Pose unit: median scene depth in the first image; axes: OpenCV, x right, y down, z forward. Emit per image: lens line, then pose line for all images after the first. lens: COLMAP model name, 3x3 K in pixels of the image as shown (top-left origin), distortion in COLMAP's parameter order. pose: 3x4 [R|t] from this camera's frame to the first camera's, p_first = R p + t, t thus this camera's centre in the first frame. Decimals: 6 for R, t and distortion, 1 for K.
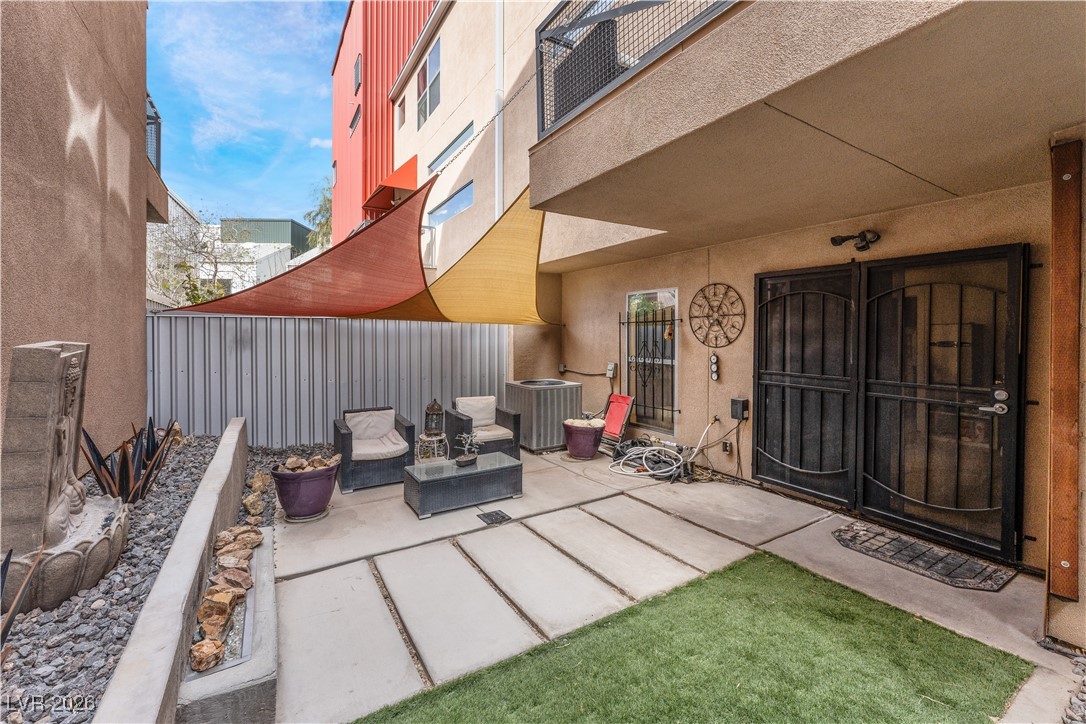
lens RADIAL K [[468.6, 0, 524.6], [0, 468.6, 347.8], [0, 0, 1]] dist [0.001569, 0.000658]
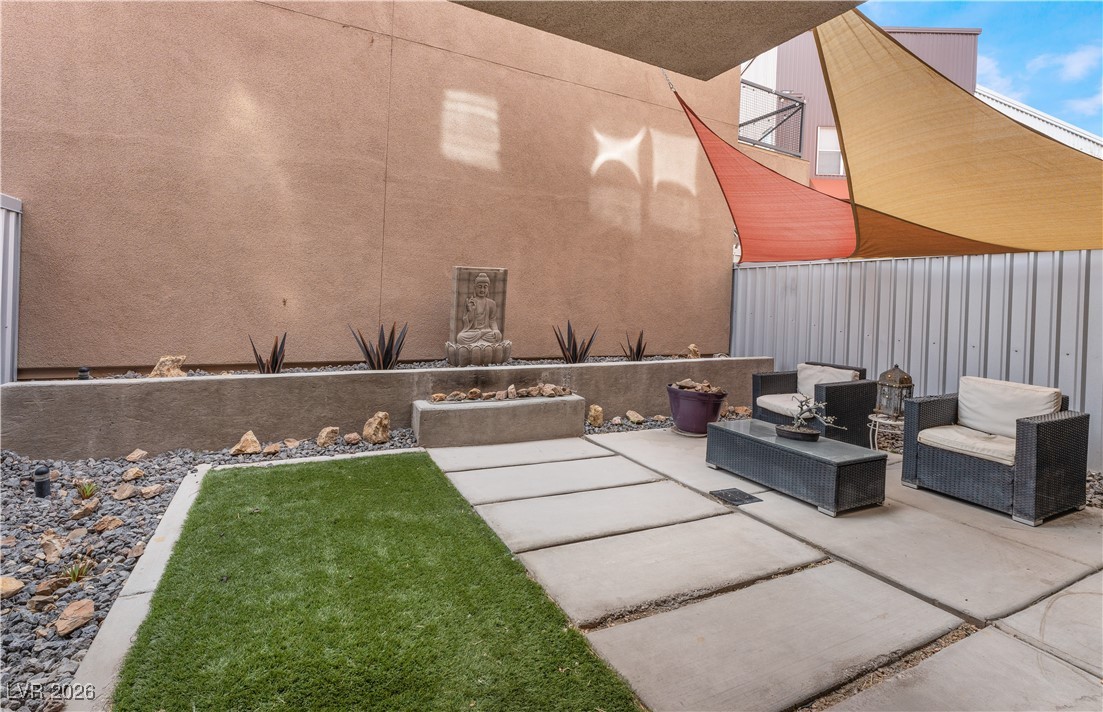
lens RADIAL K [[483.4, 0, 534.8], [0, 483.4, 301.7], [0, 0, 1]] dist [0.000027, 0.000417]
pose [[-0.050918, 0.008192, -0.998669, 0.605929], [-0.063822, 0.997896, 0.011439, 0.049936], [0.996662, 0.064319, -0.050288, 0.583146]]
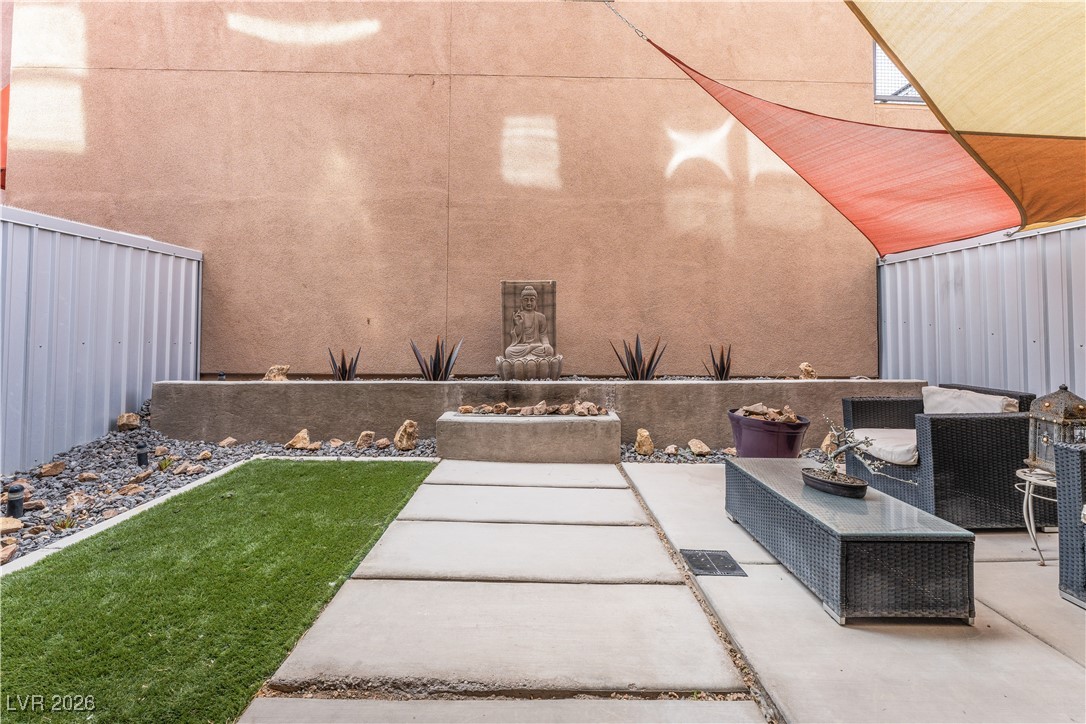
lens RADIAL K [[453.0, 0, 555.3], [0, 453.0, 312.8], [0, 0, 1]] dist [0.001400, -0.000666]
pose [[-0.454431, -0.026929, -0.890375, 0.402142], [-0.031918, 0.999393, -0.013936, 0.075277], [0.890210, 0.022086, -0.455015, 0.894693]]
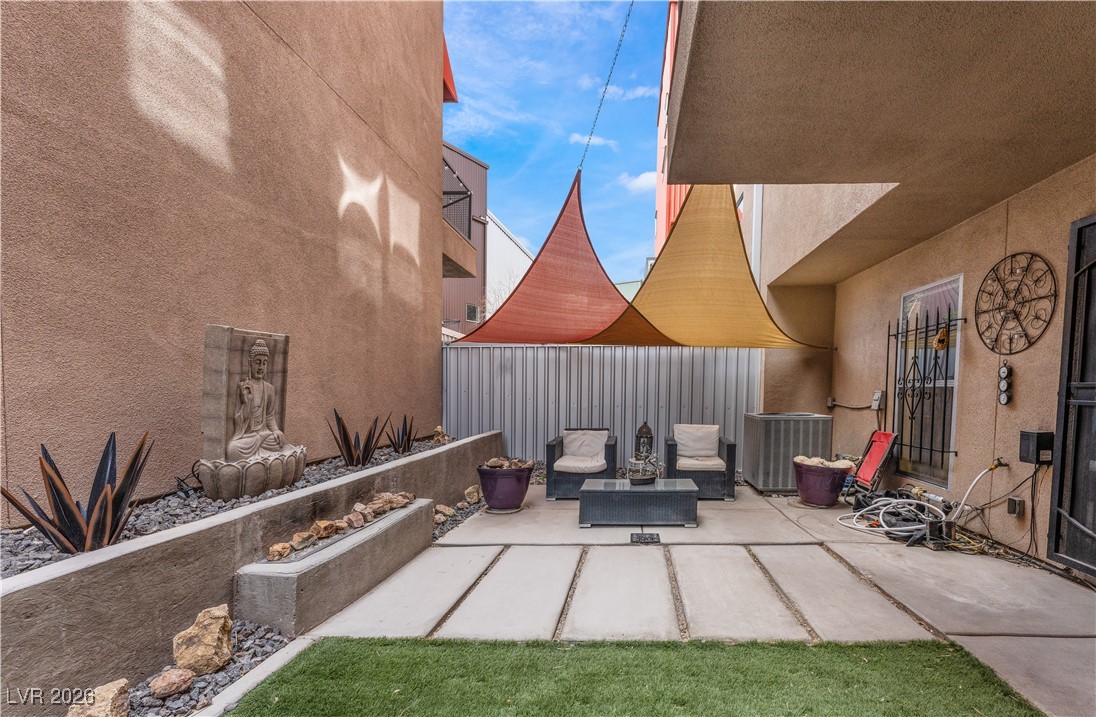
lens RADIAL K [[480.3, 0, 596.6], [0, 480.3, 421.0], [0, 0, 1]] dist [0.000027, 0.000417]
pose [[0.840571, 0.041640, -0.540098, 0.295527], [-0.022012, 0.998843, 0.042751, 0.076810], [0.541254, -0.024047, 0.840515, 0.131824]]
